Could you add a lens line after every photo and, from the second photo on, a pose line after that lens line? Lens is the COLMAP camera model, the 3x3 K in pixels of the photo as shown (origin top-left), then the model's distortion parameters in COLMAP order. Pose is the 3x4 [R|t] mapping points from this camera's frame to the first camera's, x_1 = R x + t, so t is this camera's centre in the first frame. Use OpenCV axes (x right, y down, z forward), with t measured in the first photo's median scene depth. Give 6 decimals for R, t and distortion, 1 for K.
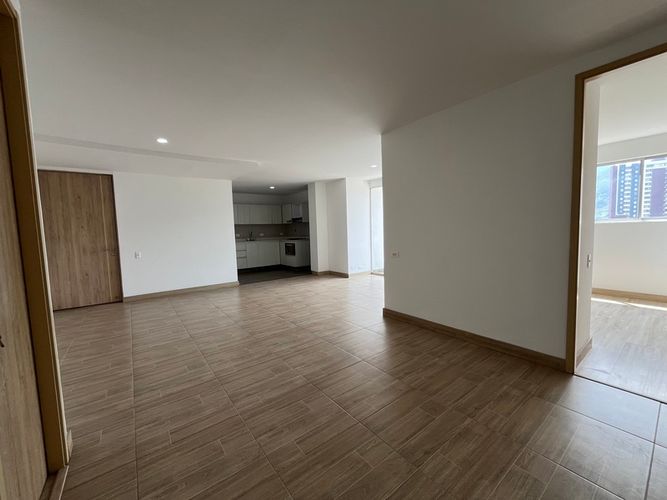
lens RADIAL K [[270.6, 0, 334.8], [0, 270.6, 250.3], [0, 0, 1]] dist [-0.003943, 0.000228]
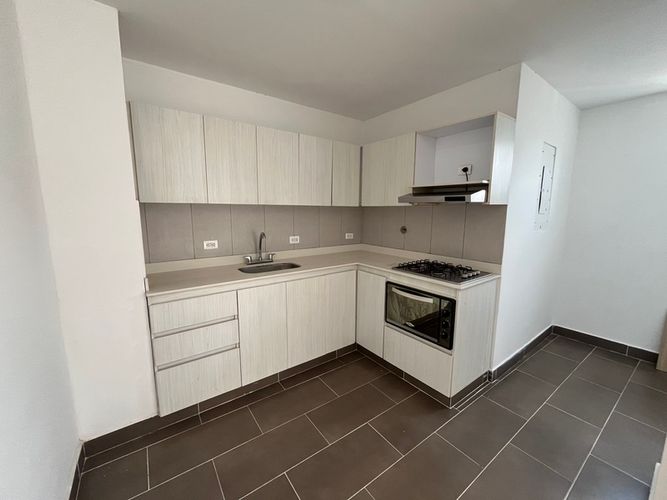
lens RADIAL K [[270.6, 0, 333.1], [0, 270.6, 249.1], [0, 0, 1]] dist [-0.003943, 0.000228]
pose [[0.998882, 0.041674, -0.022338, -0.224056], [-0.040074, 0.996891, 0.067835, -0.071378], [0.025095, -0.066864, 0.997446, 0.712960]]
